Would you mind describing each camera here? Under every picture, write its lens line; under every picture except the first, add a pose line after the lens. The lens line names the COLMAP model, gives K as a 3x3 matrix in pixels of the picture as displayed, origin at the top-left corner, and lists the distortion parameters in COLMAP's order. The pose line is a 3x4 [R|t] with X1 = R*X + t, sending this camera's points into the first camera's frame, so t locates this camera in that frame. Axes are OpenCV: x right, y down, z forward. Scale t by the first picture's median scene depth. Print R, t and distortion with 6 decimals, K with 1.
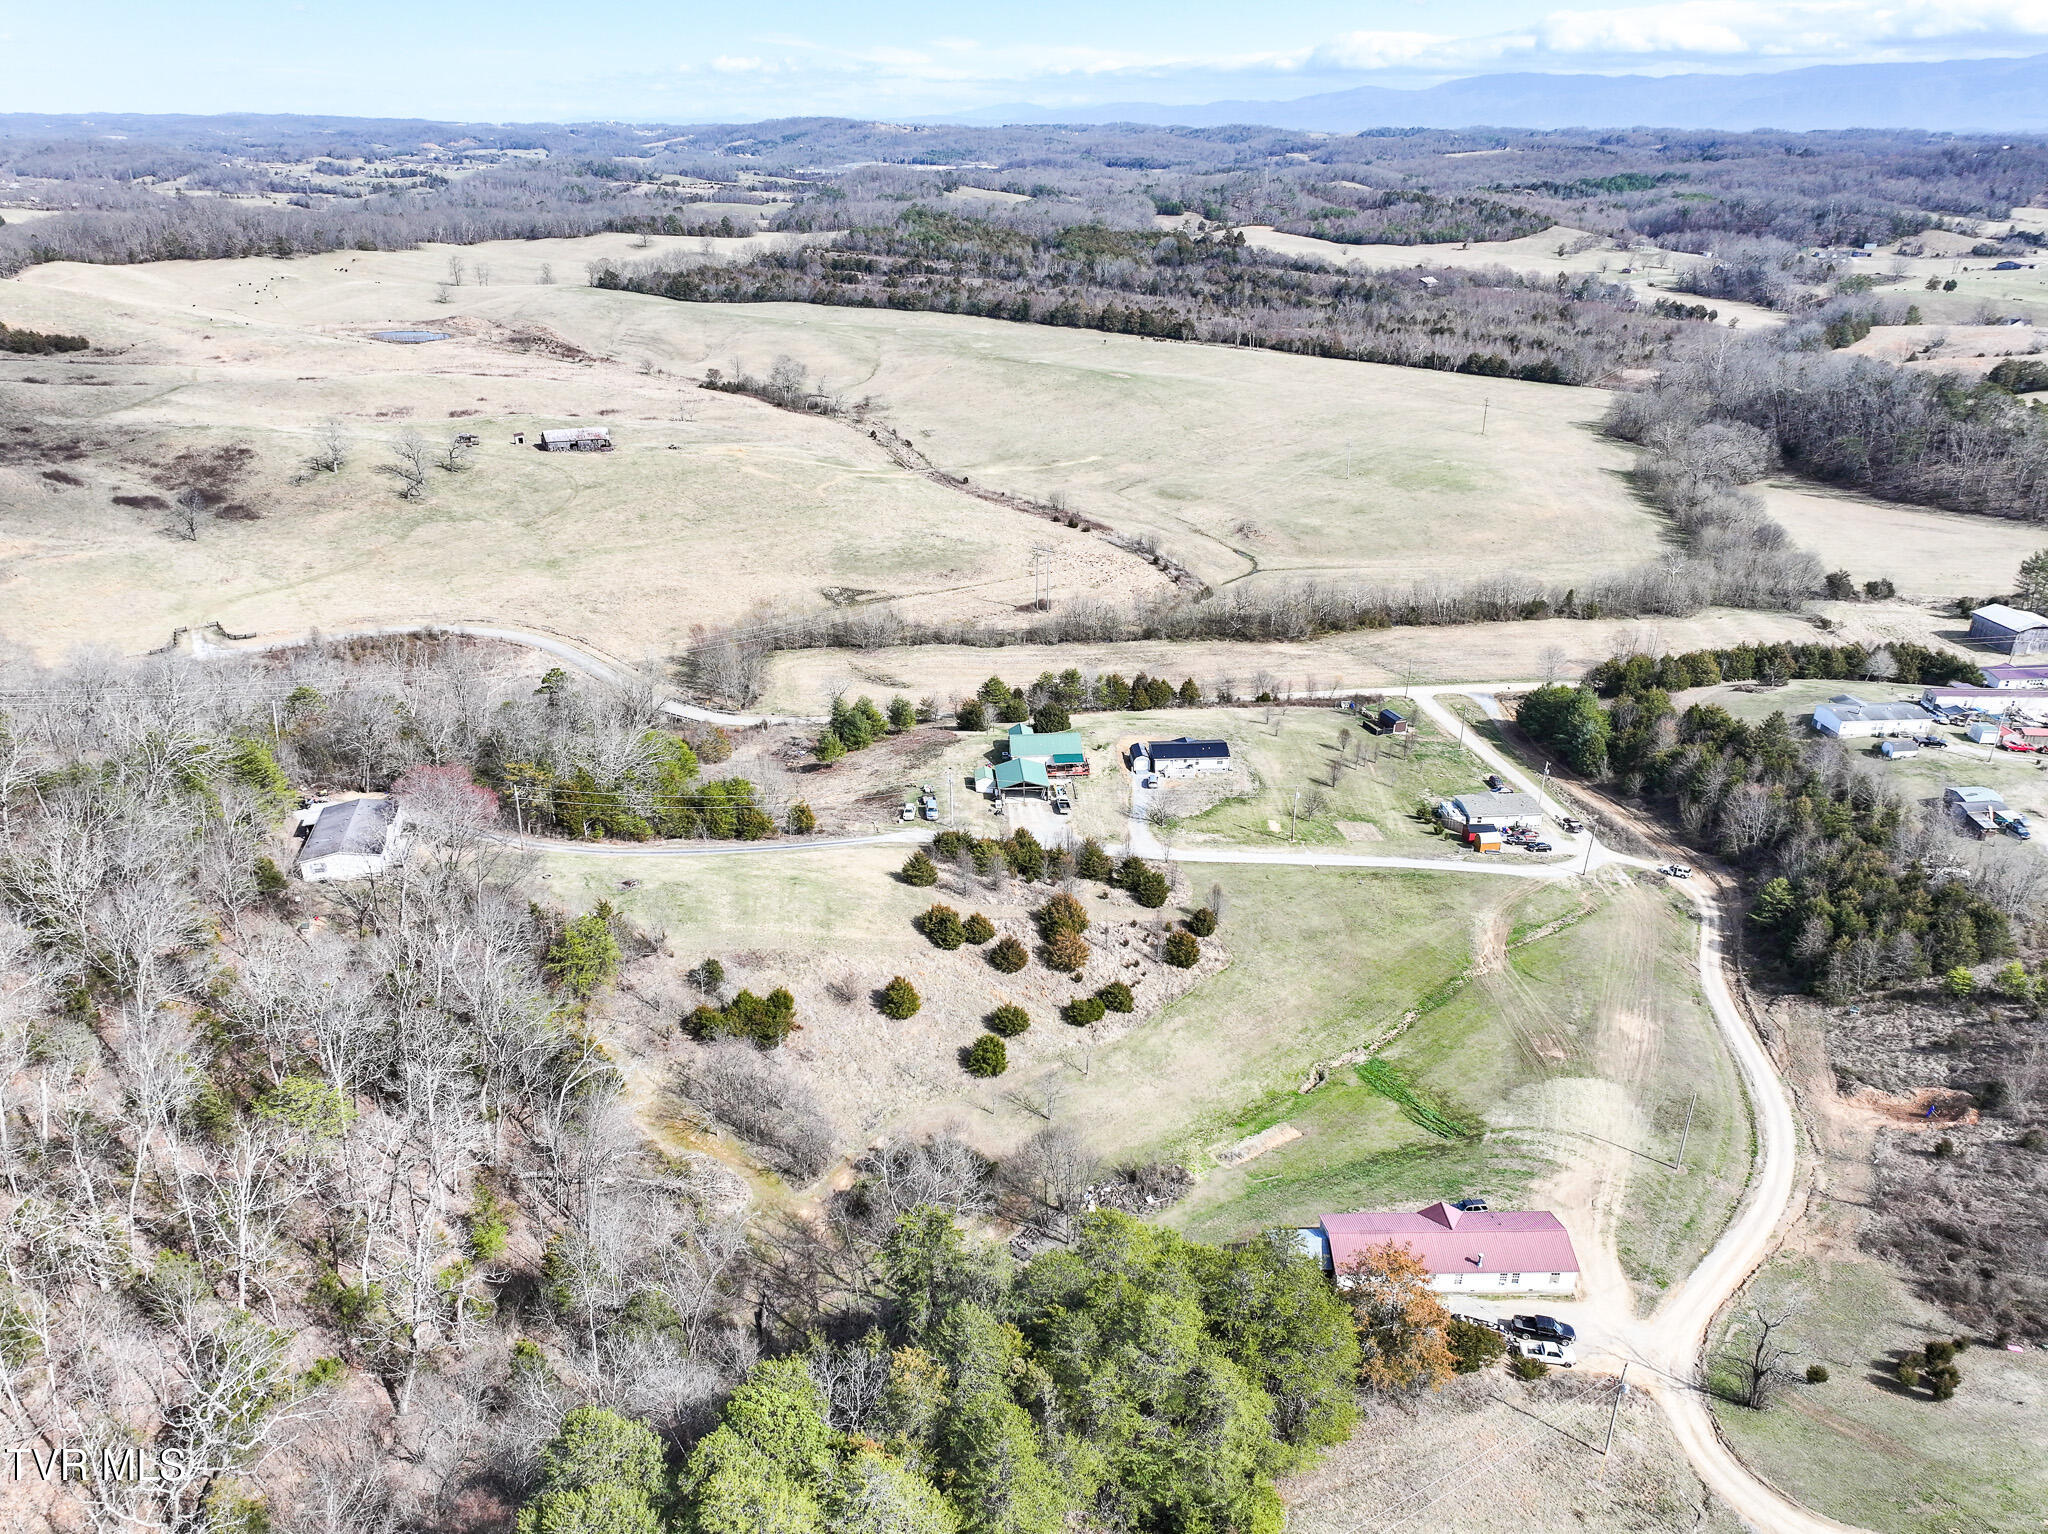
lens RADIAL K [[1438.8, 0, 1026.9], [0, 1438.8, 764.5], [0, 0, 1]] dist [0.001089, 0.017667]
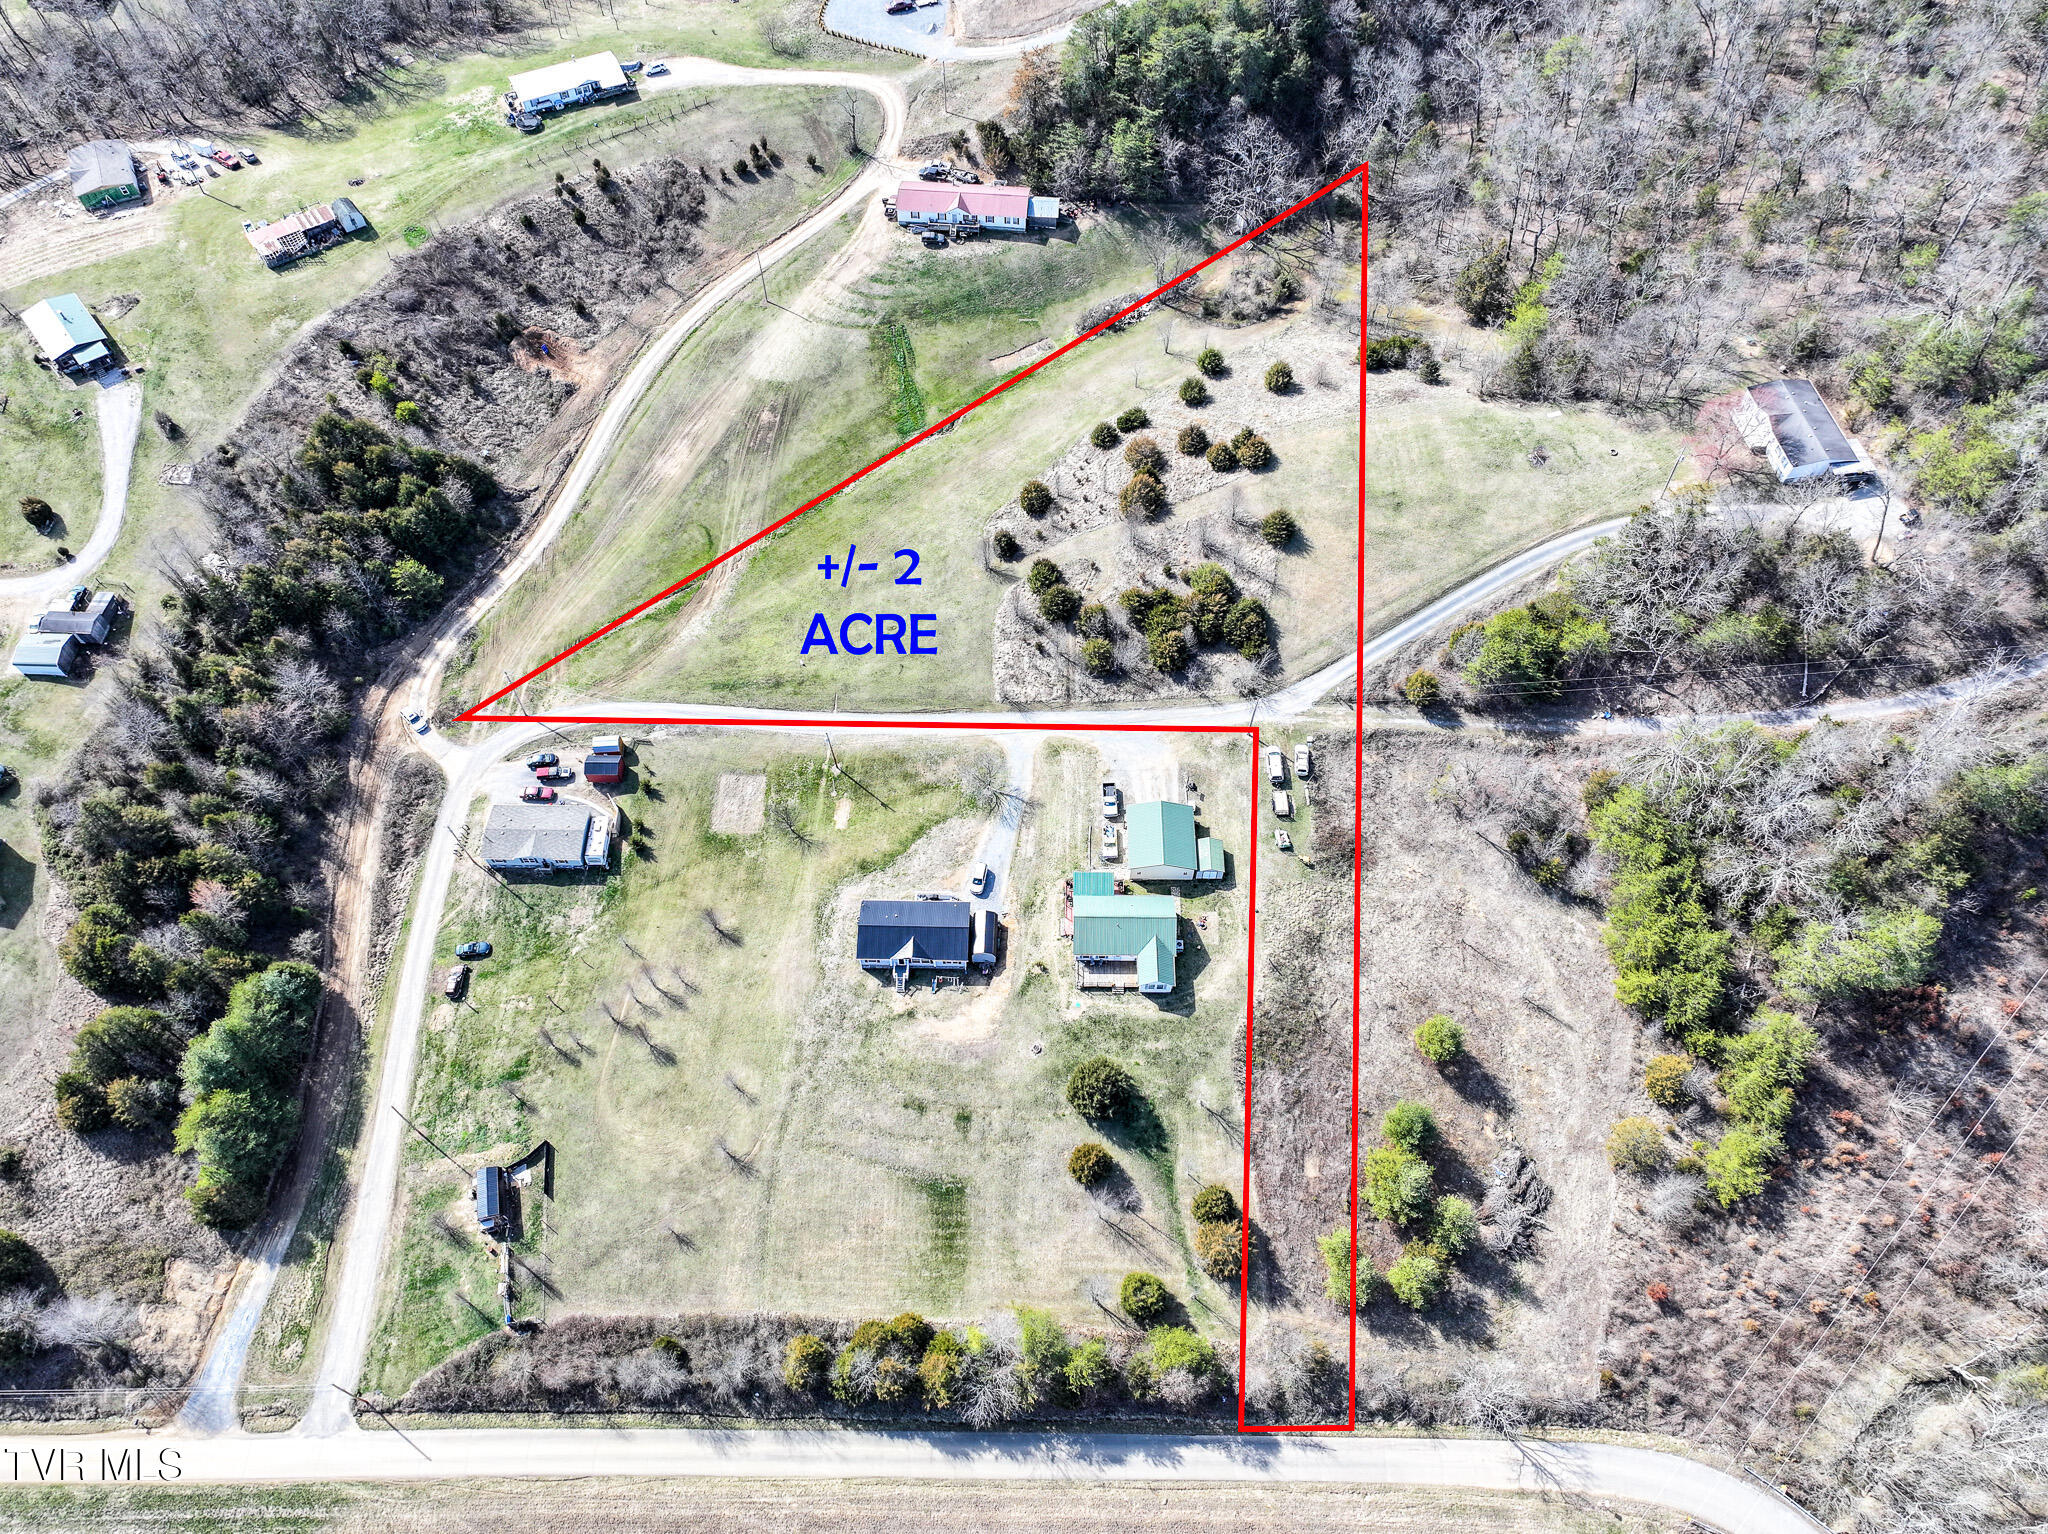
lens RADIAL K [[1438.8, 0, 1026.9], [0, 1438.8, 764.5], [0, 0, 1]] dist [0.001089, 0.017667]
pose [[-0.995842, -0.083619, 0.036138, 0.017752], [0.021875, 0.165593, 0.985952, -0.285989], [-0.088428, 0.982643, -0.163075, 0.421135]]
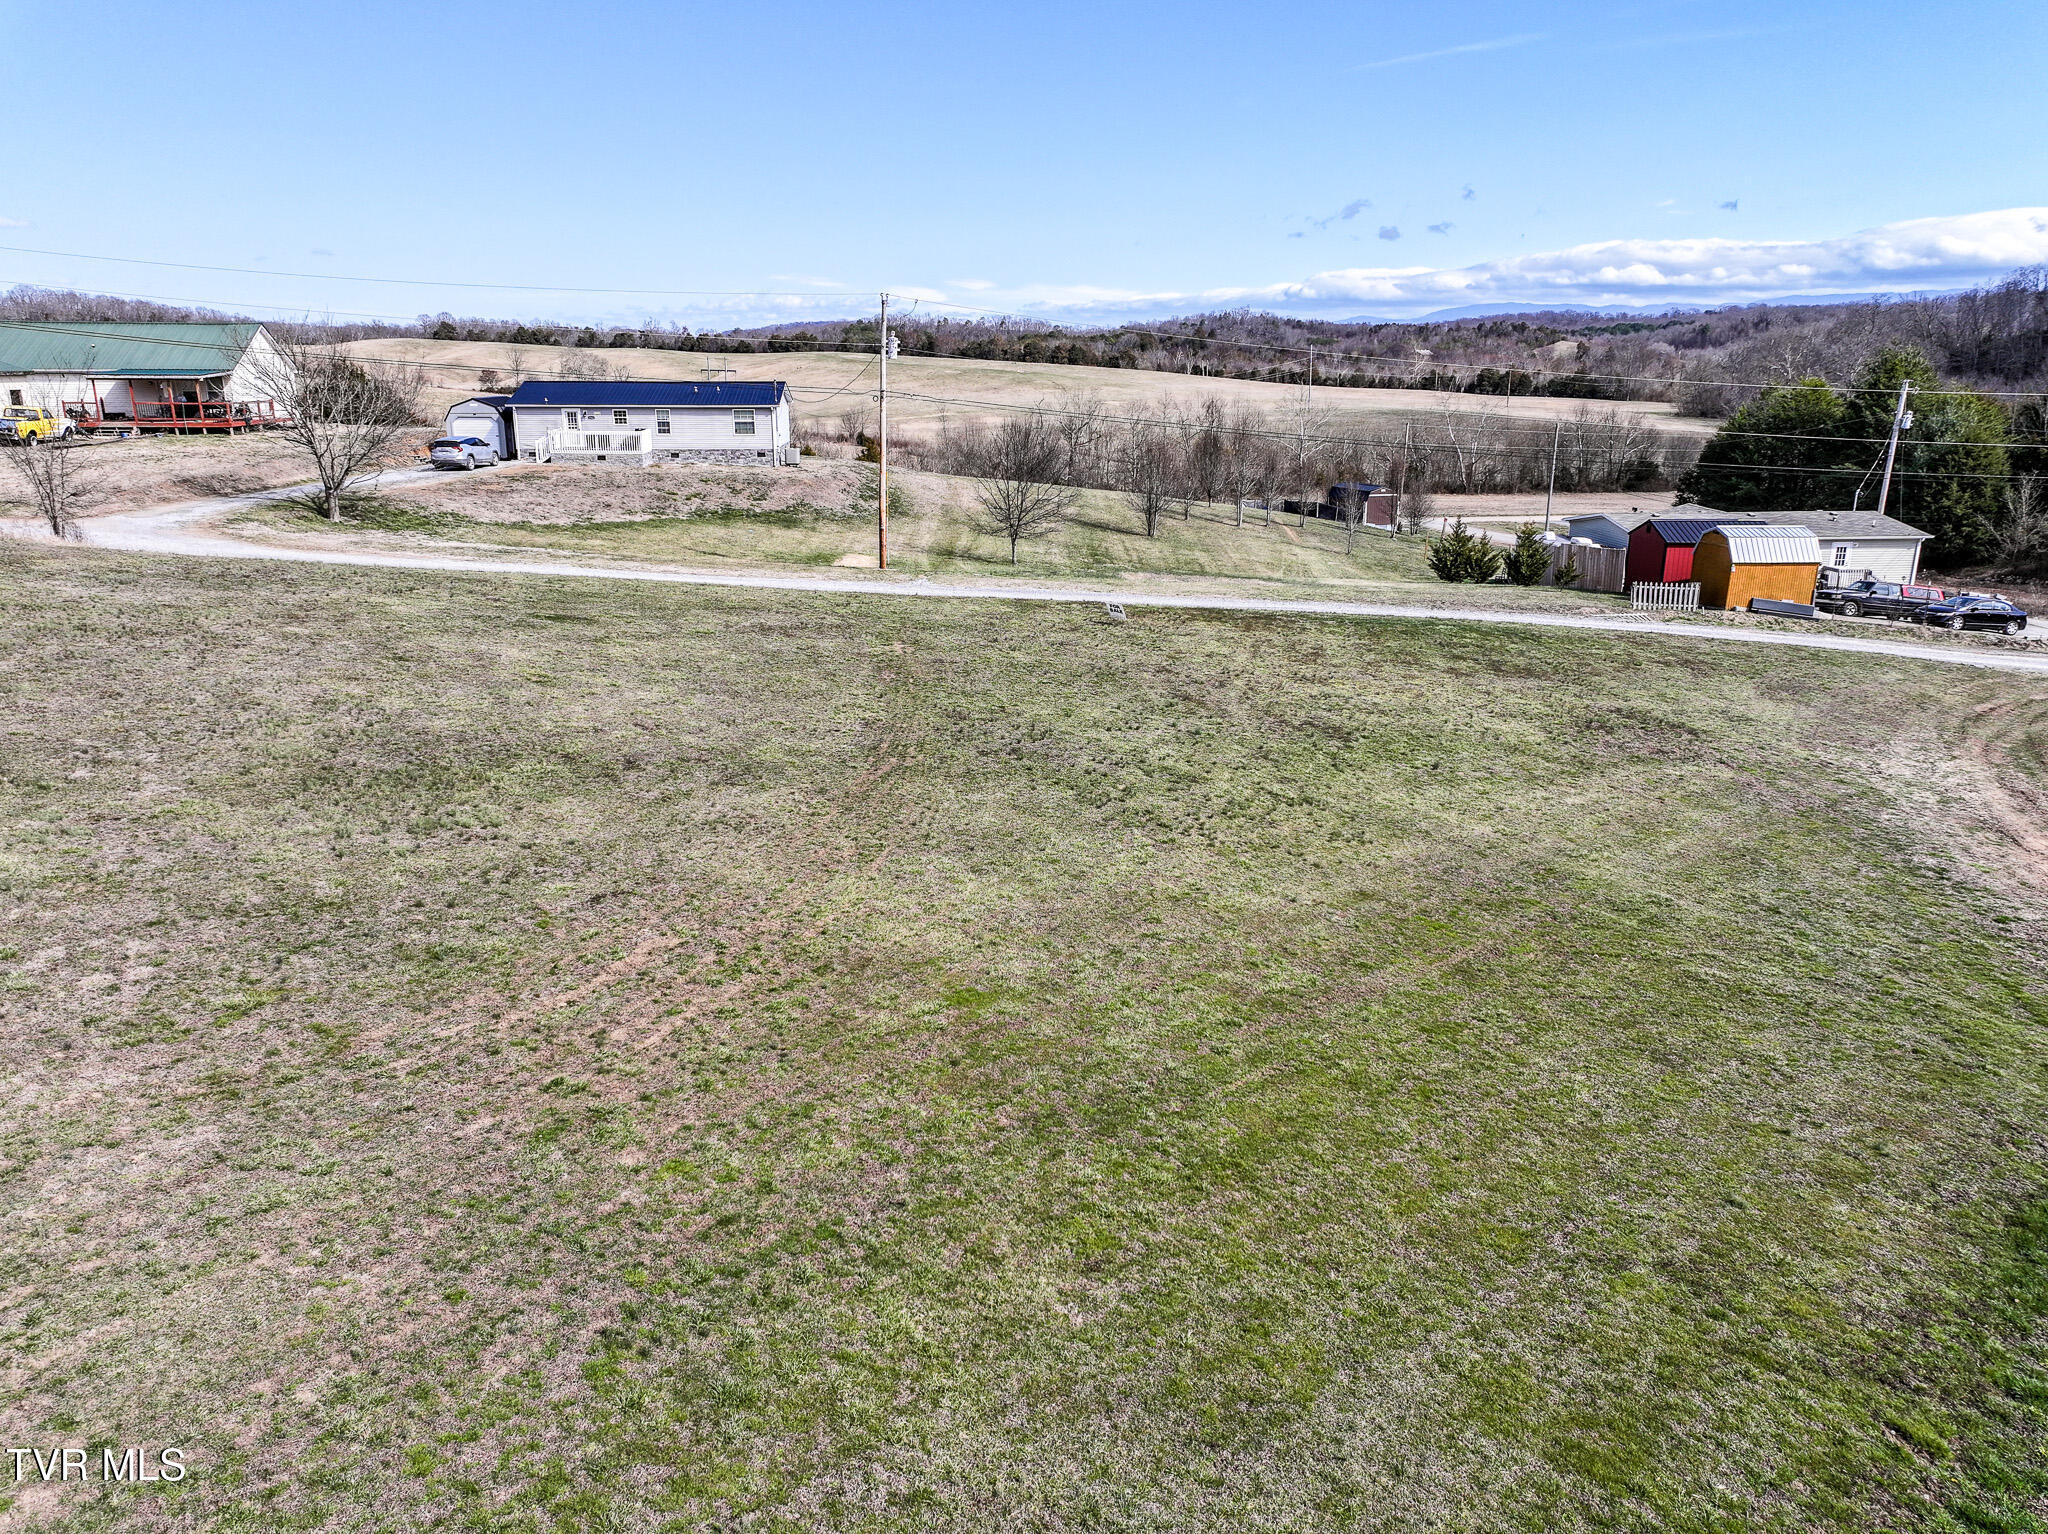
lens RADIAL K [[1438.8, 0, 1026.9], [0, 1438.8, 764.5], [0, 0, 1]] dist [0.001089, 0.017667]
pose [[0.999961, 0.000861, -0.008766, 0.078980], [-0.002113, 0.989597, -0.143849, 0.043799], [0.008551, 0.143862, 0.989561, 0.292551]]
